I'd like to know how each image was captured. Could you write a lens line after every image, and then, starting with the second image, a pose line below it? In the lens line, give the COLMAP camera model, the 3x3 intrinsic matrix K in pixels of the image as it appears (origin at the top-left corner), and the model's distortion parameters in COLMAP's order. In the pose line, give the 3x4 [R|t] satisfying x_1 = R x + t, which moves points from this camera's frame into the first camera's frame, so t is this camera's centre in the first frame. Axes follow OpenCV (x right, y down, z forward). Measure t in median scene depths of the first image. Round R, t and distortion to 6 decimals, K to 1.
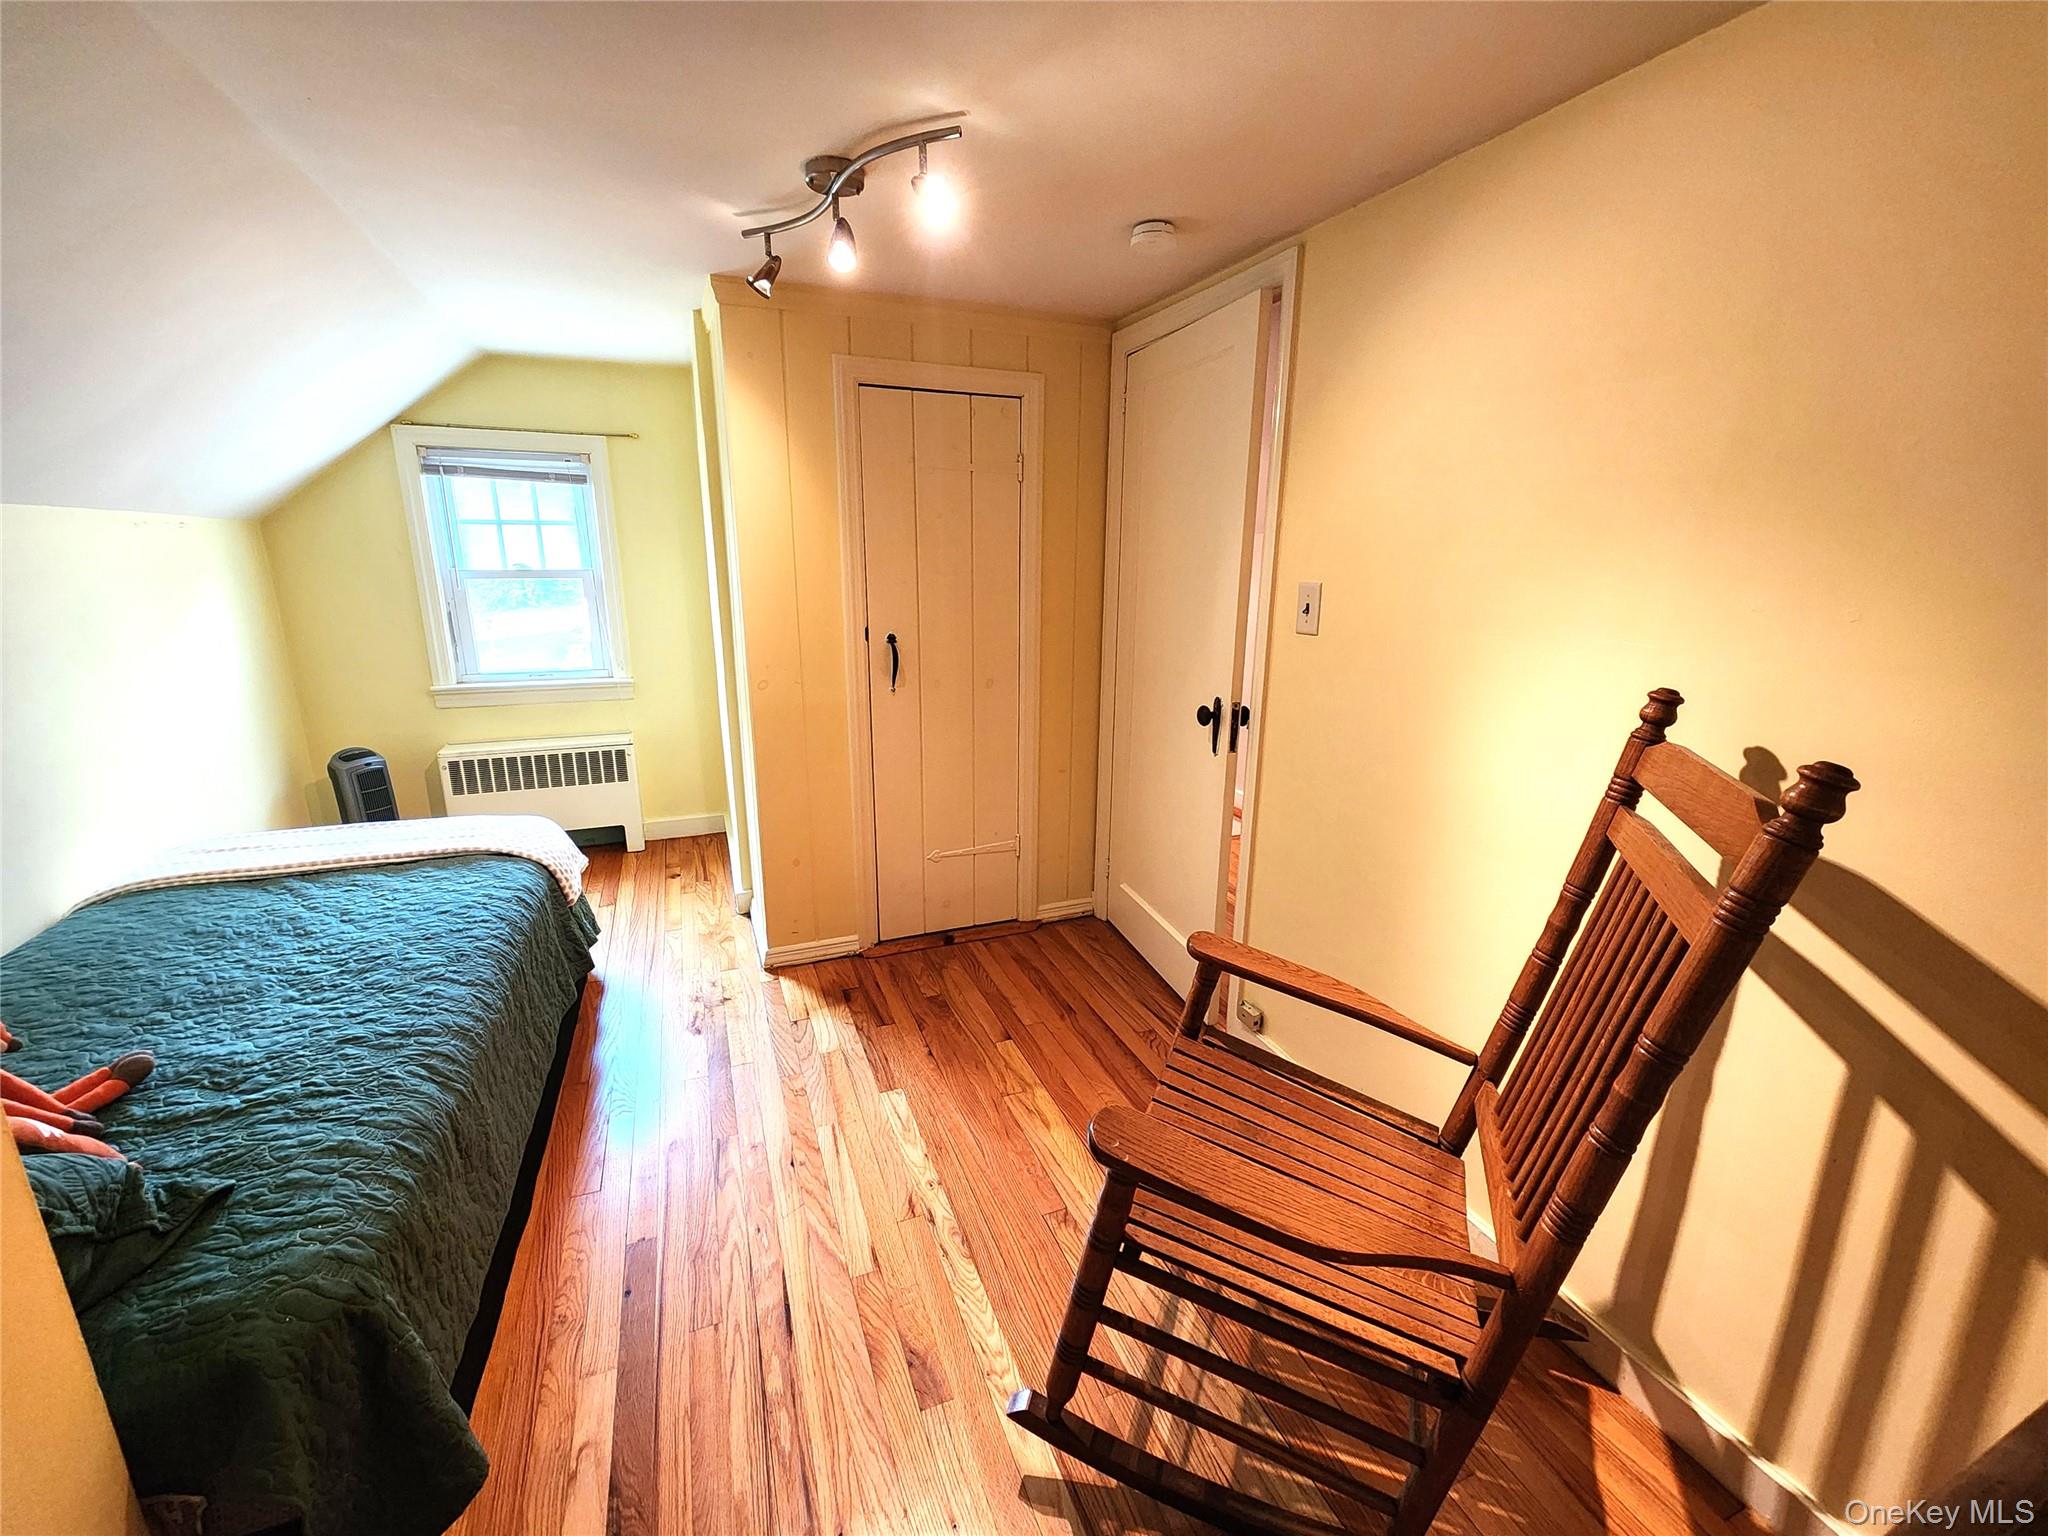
lens RADIAL K [[839.0, 0, 1024.4], [0, 839.0, 773.9], [0, 0, 1]] dist [0.000831, 0.000274]
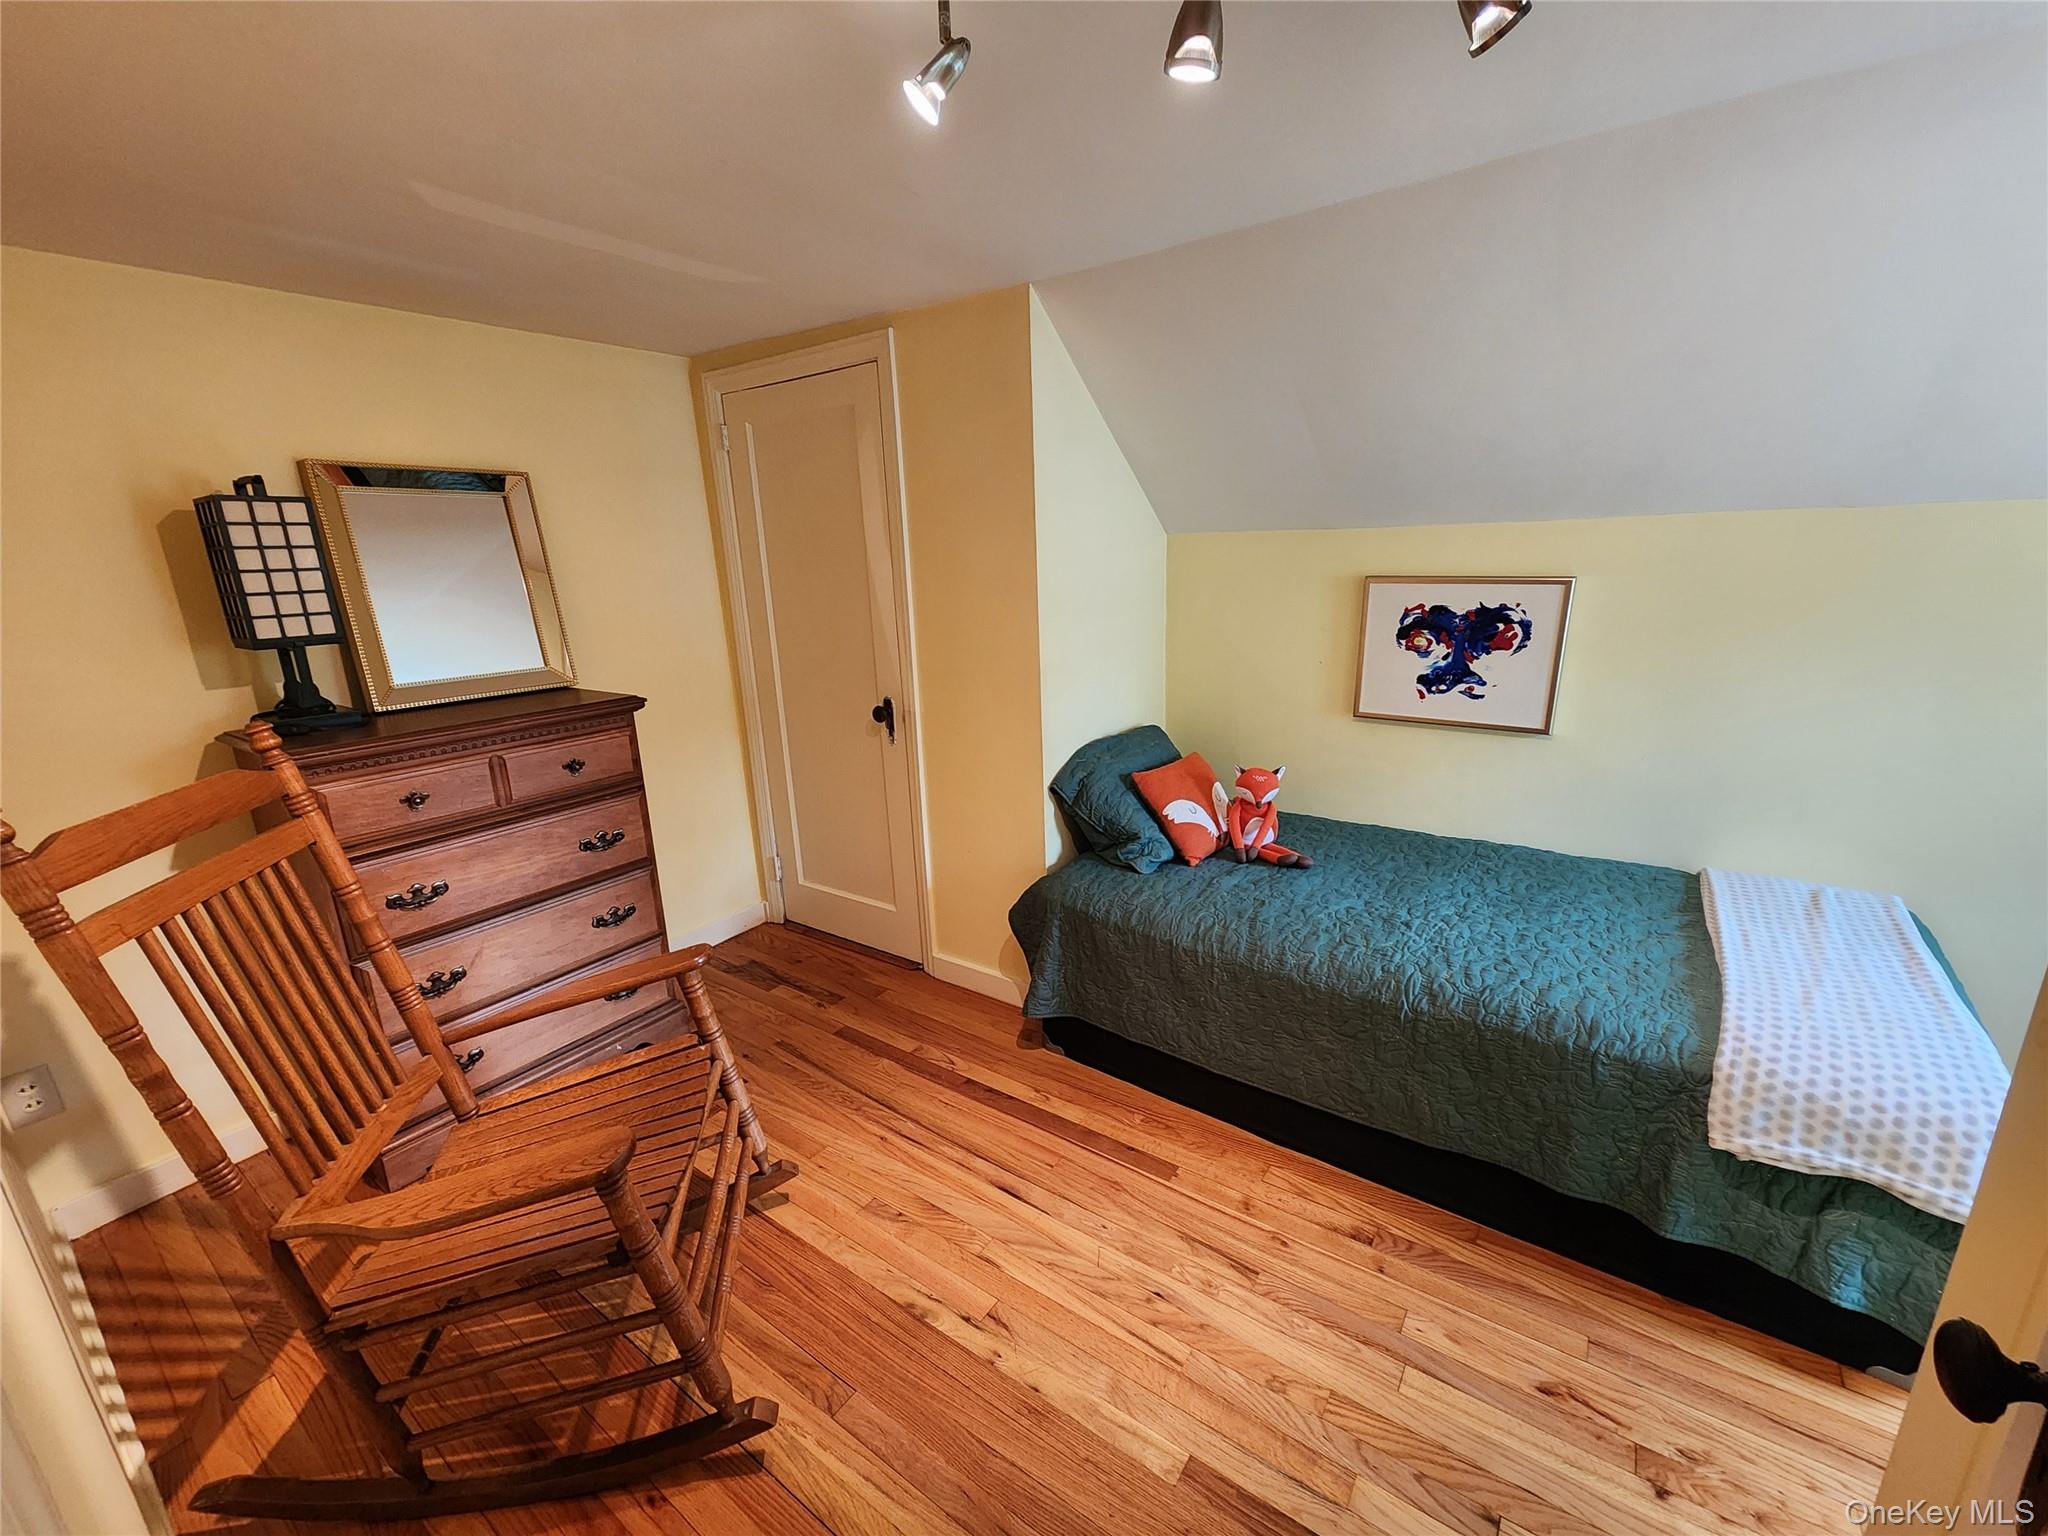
lens RADIAL K [[839.0, 0, 1024.4], [0, 839.0, 773.9], [0, 0, 1]] dist [0.000831, 0.000274]
pose [[-0.843371, 0.161101, -0.512613, 0.206736], [-0.111818, 0.880493, 0.460682, -0.412106], [0.525569, 0.445845, -0.724569, 1.407502]]
